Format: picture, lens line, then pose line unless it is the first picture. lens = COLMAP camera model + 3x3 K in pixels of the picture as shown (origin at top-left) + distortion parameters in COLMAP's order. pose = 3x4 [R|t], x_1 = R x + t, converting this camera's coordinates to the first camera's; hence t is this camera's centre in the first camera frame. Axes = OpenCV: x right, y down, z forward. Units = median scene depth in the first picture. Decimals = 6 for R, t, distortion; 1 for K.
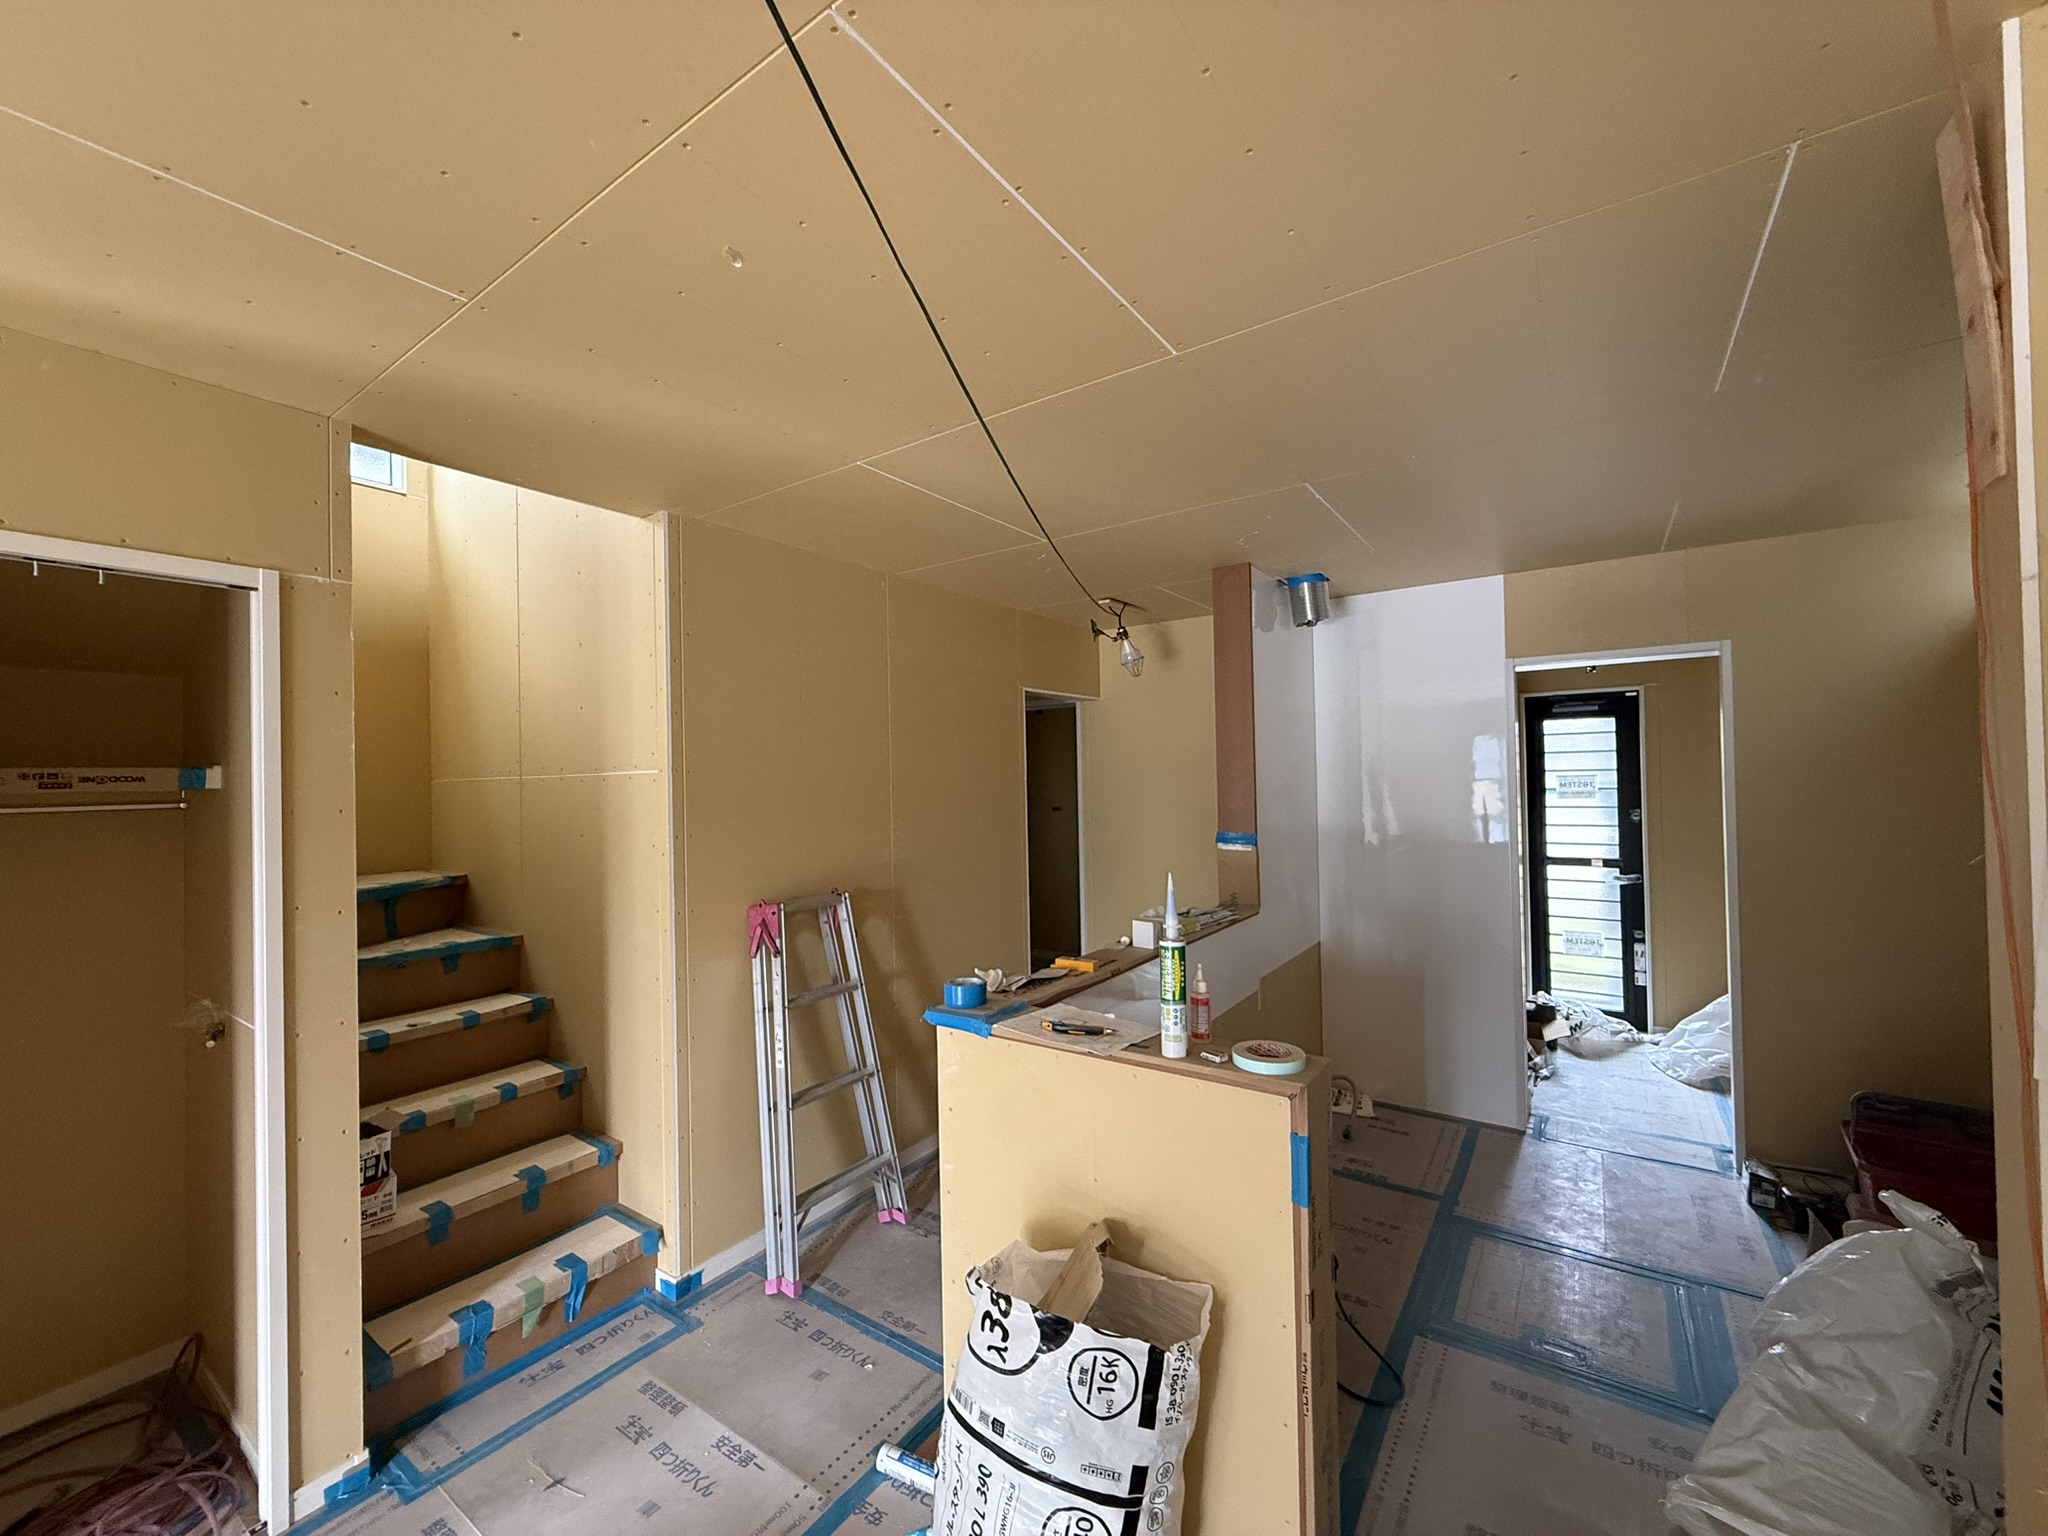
lens RADIAL K [[810.4, 0, 1021.2], [0, 810.4, 766.6], [0, 0, 1]] dist [0.002184, 0.000021]
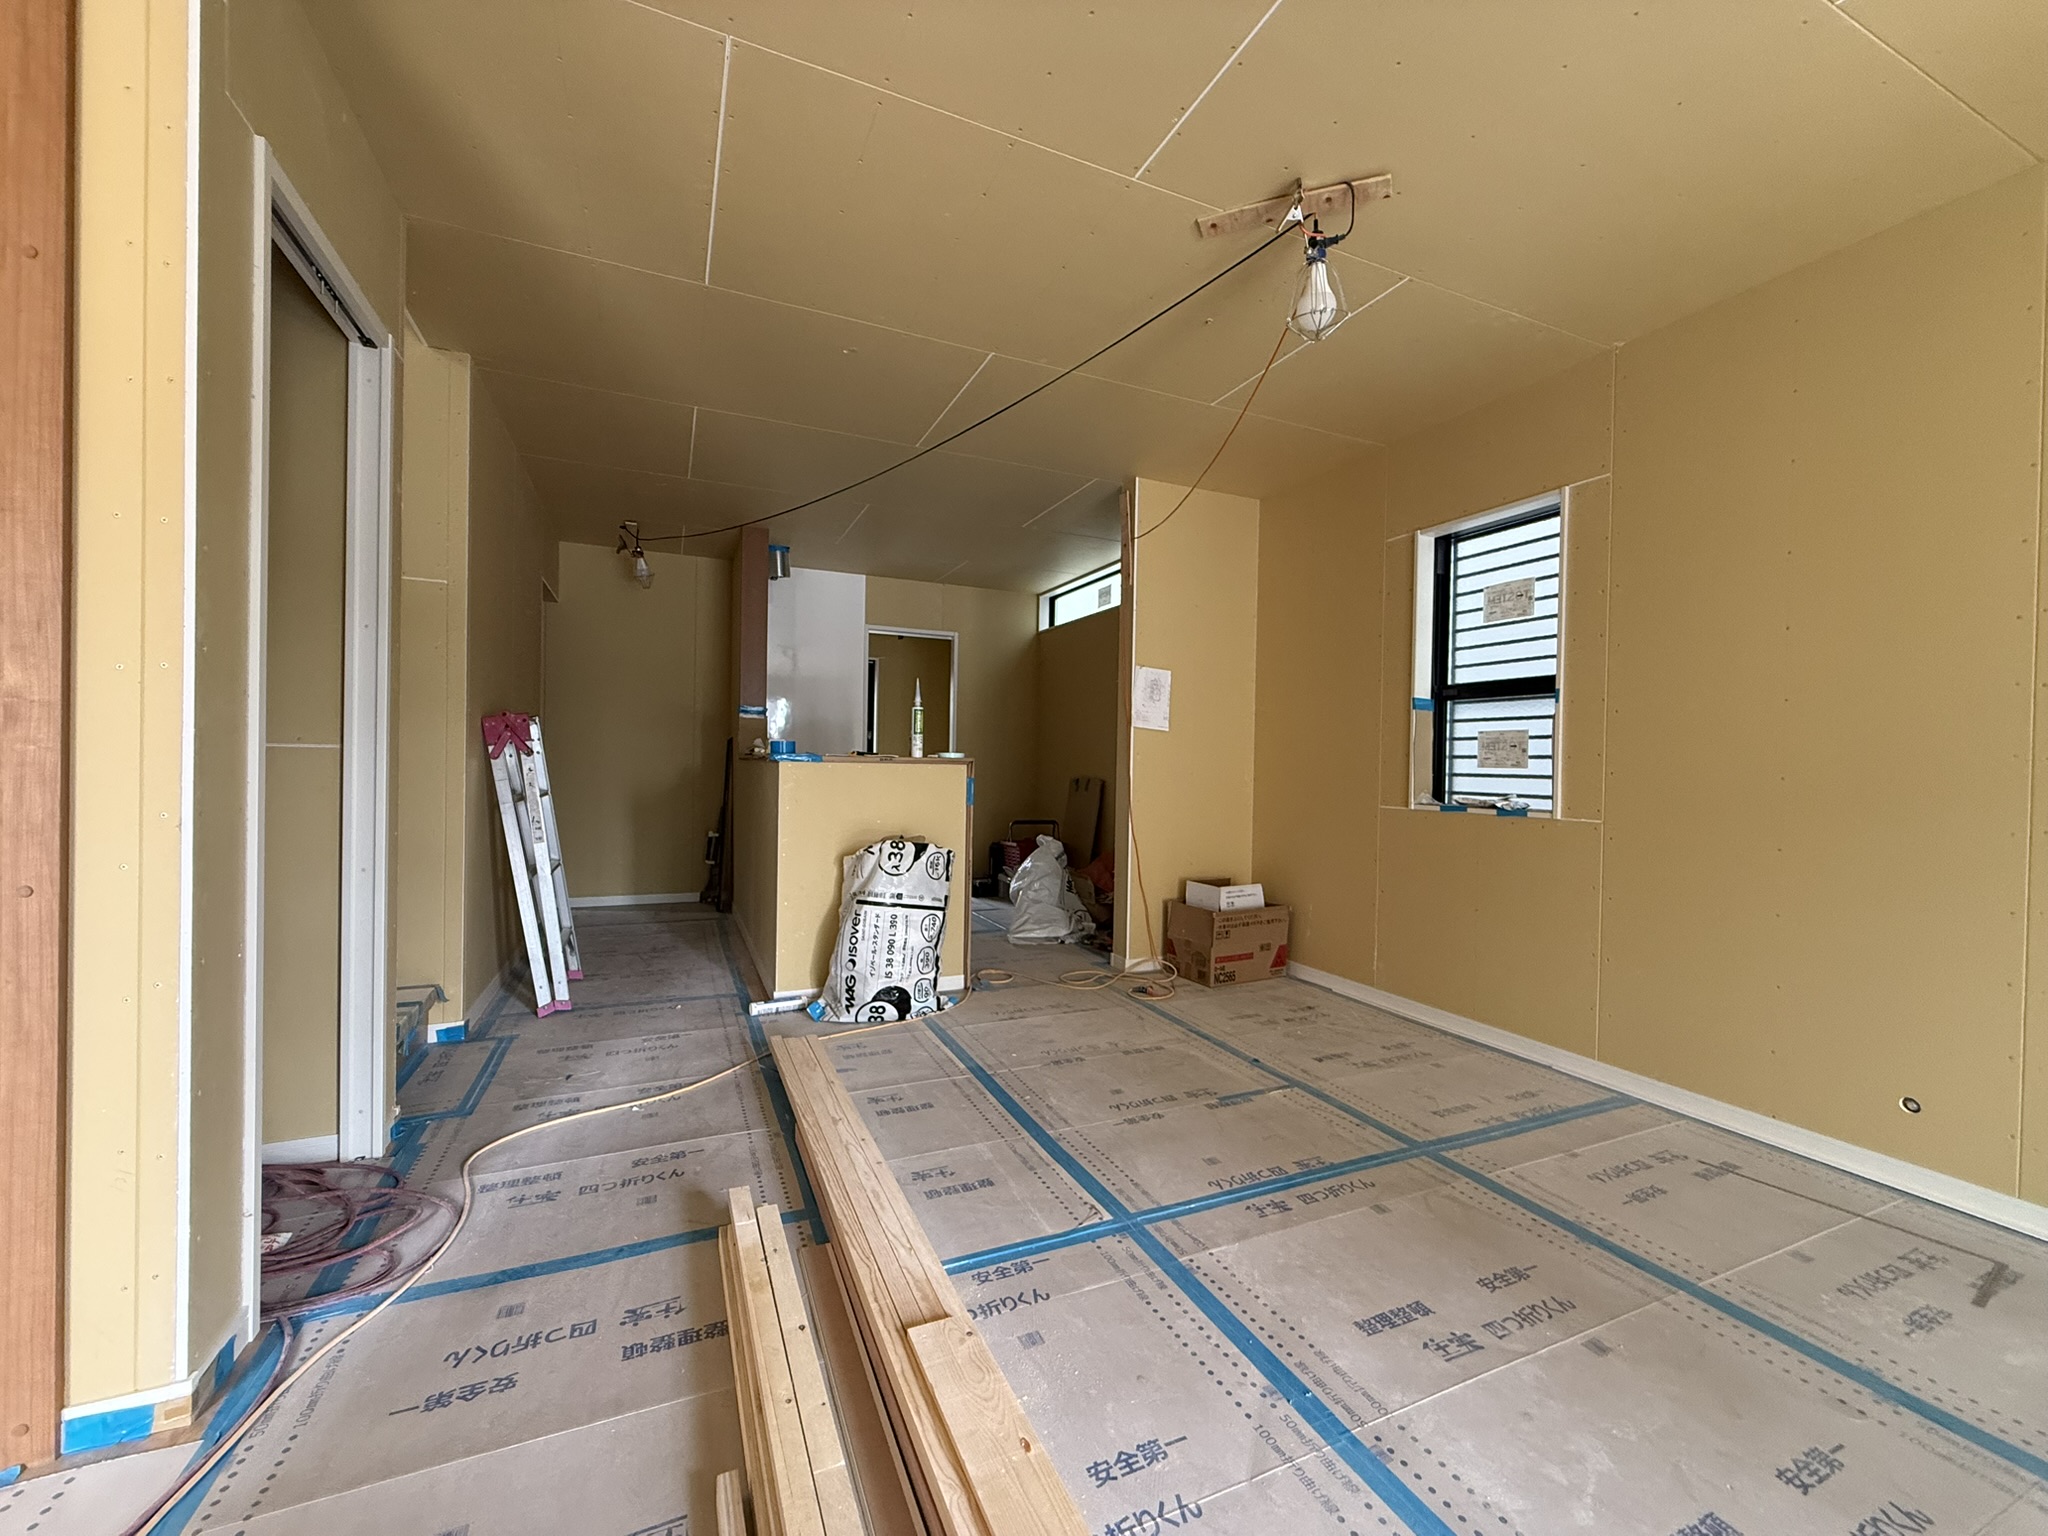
lens RADIAL K [[810.4, 0, 1017.1], [0, 810.4, 769.4], [0, 0, 1]] dist [0.002184, 0.000021]
pose [[0.513832, 0.025222, 0.857520, -1.171656], [-0.038999, 0.999221, -0.006021, 0.286781], [-0.857004, -0.030348, 0.514415, -0.295627]]
